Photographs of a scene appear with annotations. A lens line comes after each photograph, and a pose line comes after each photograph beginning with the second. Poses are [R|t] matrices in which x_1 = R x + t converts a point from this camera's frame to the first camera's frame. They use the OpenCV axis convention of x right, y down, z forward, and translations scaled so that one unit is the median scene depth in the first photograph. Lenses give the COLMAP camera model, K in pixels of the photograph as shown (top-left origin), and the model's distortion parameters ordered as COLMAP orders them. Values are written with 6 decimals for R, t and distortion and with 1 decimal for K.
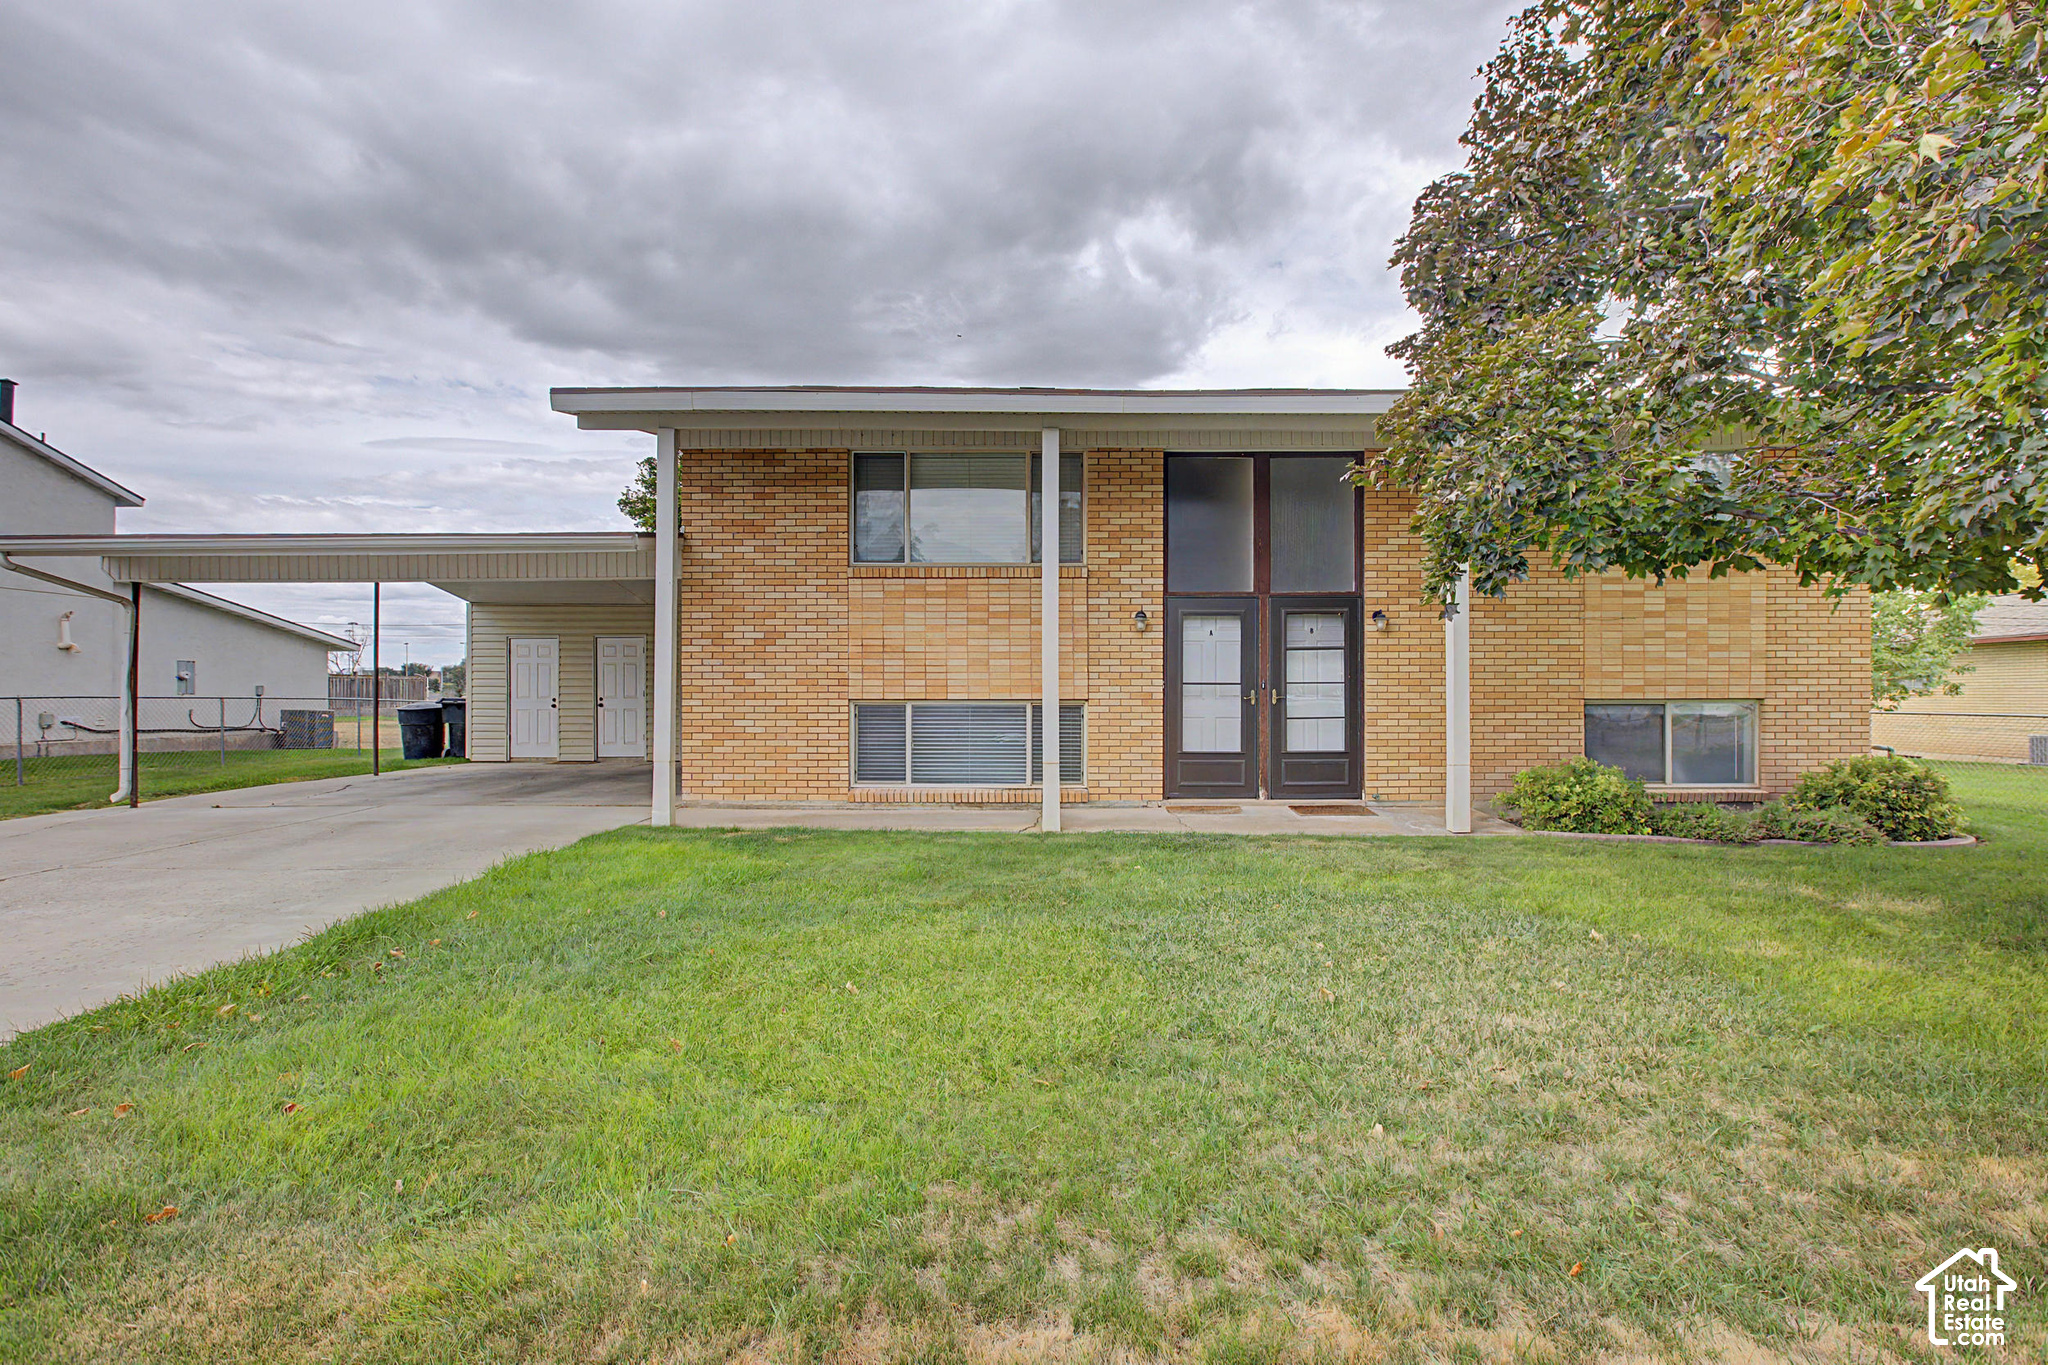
lens RADIAL K [[924.0, 0, 1021.2], [0, 924.0, 688.3], [0, 0, 1]] dist [-0.000139, 0.000311]
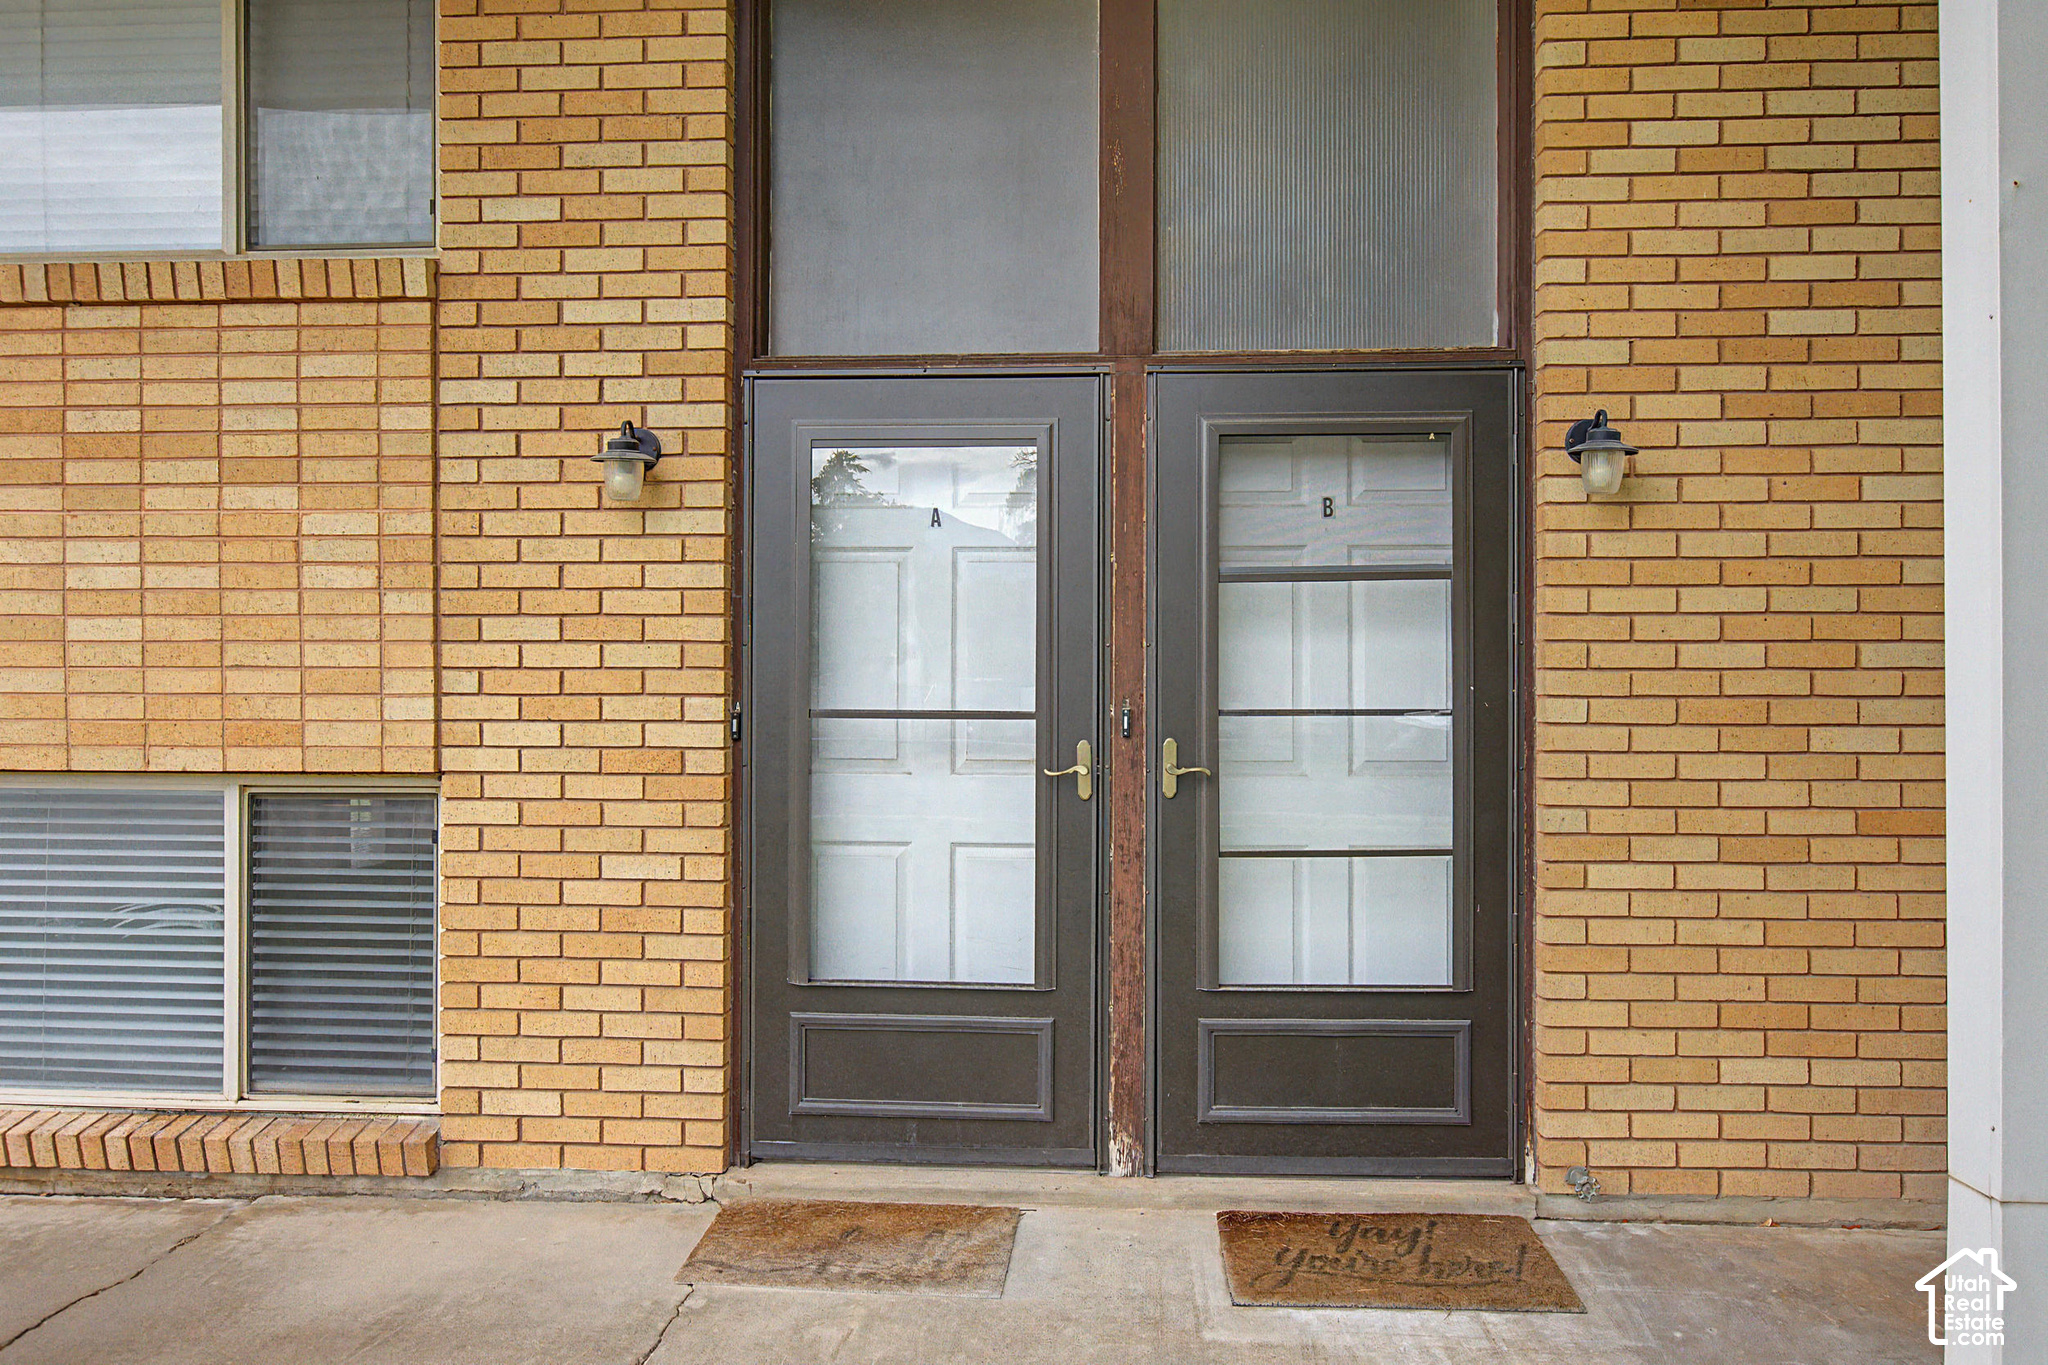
lens RADIAL K [[1478.8, 0, 1024.6], [0, 1478.8, 694.5], [0, 0, 1]] dist [0.004968, 0.004143]
pose [[0.998168, 0.003053, -0.060426, 0.259624], [-0.003269, 0.999989, -0.003475, -0.009164], [0.060414, 0.003666, 0.998167, 0.598247]]
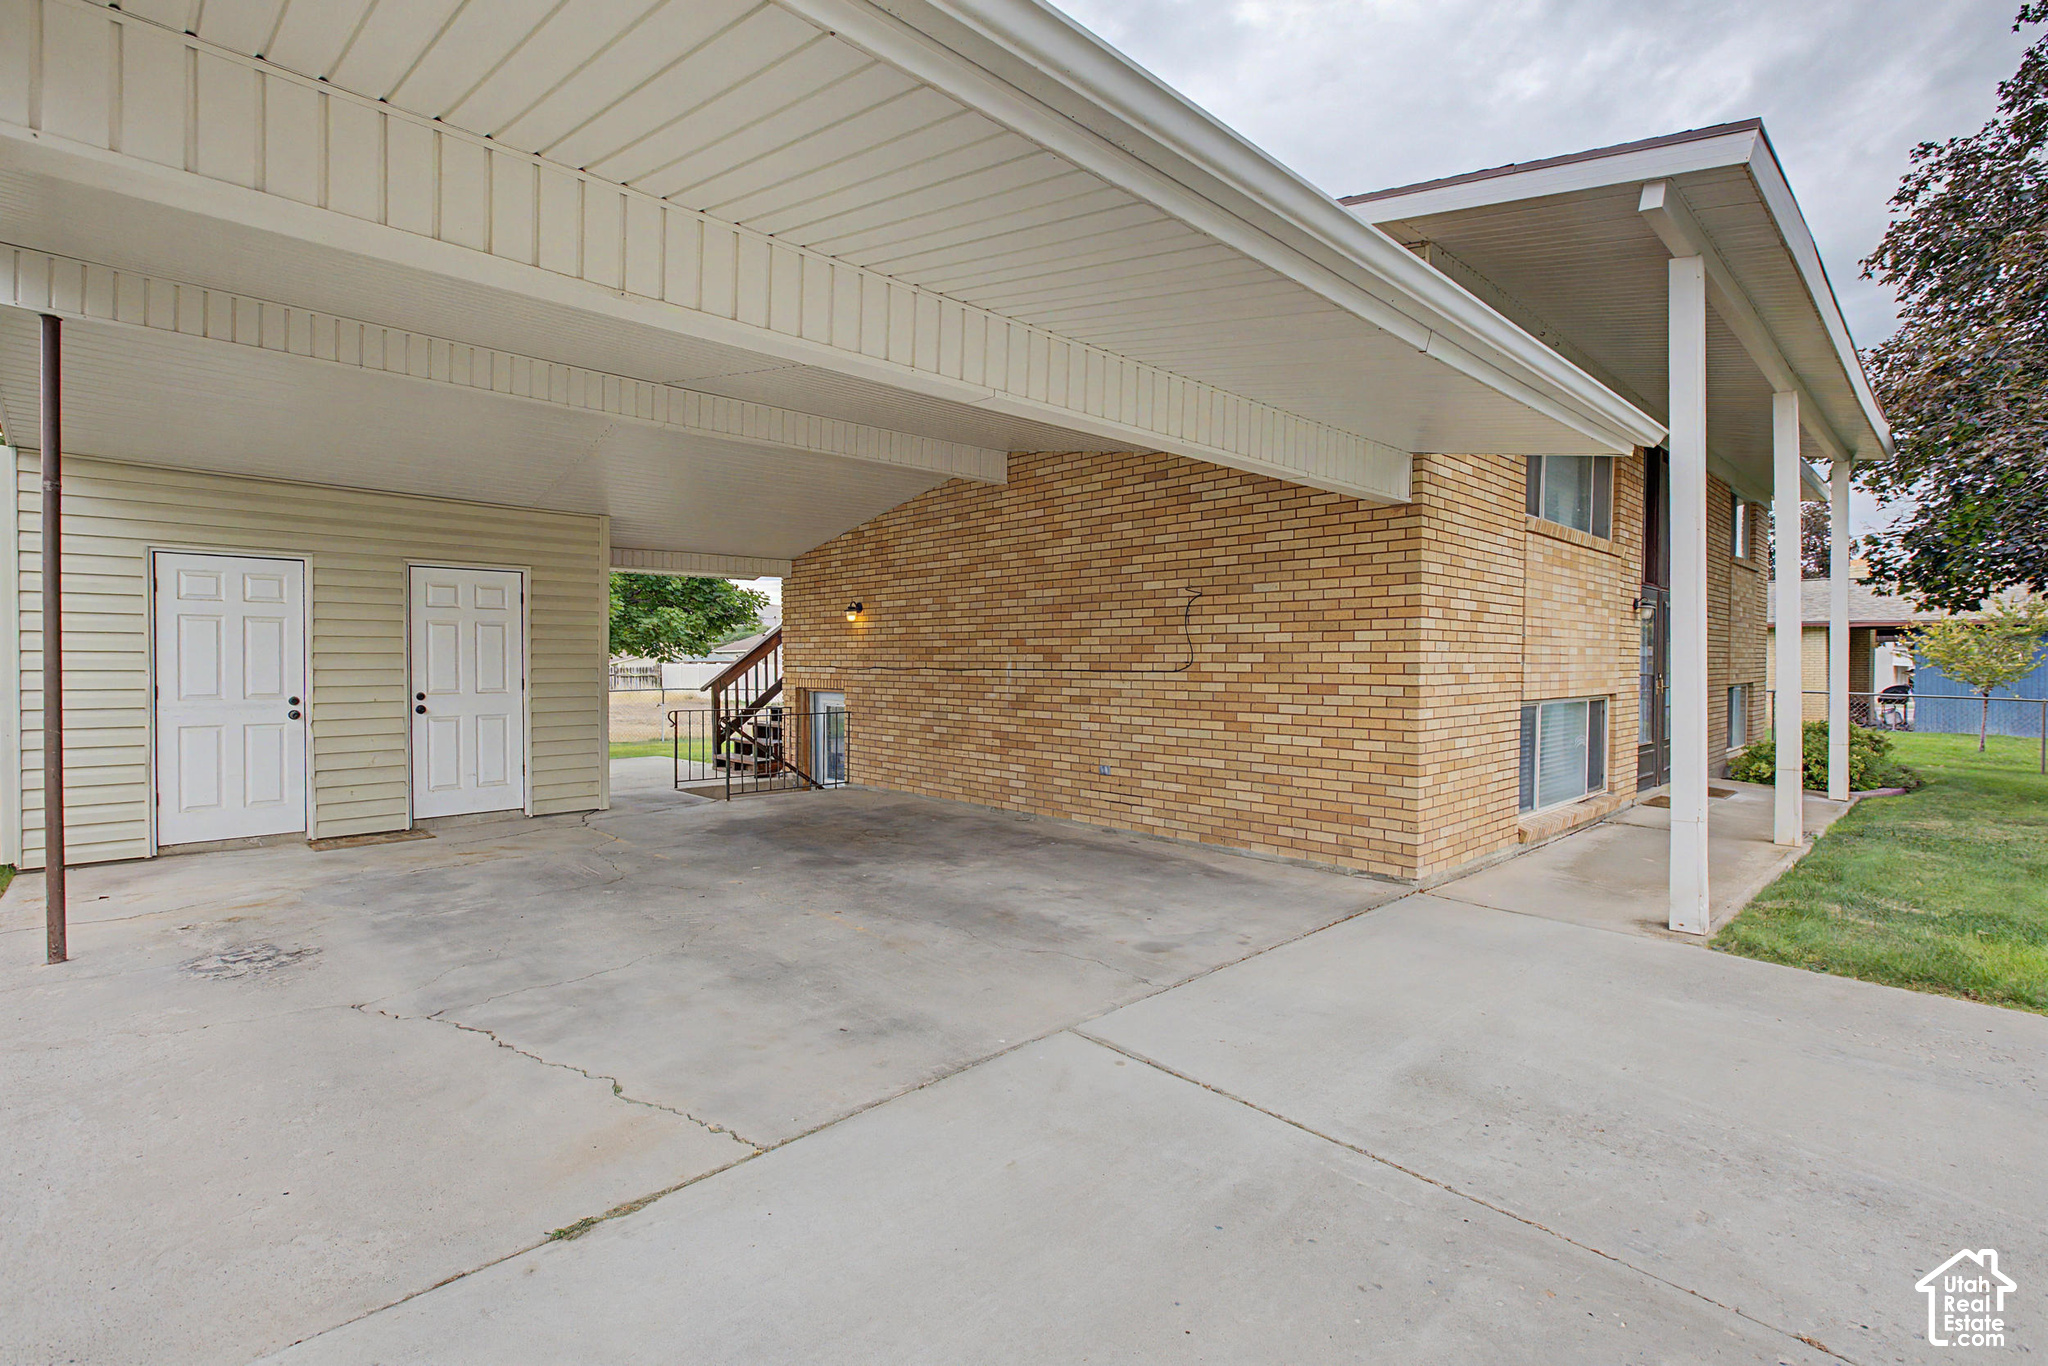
lens RADIAL K [[924.0, 0, 1026.3], [0, 924.0, 674.9], [0, 0, 1]] dist [-0.000139, 0.000311]
pose [[0.715133, -0.008376, 0.698938, -0.960981], [-0.008552, 0.999749, 0.020731, -0.020189], [-0.698936, -0.020803, 0.714882, 0.759000]]
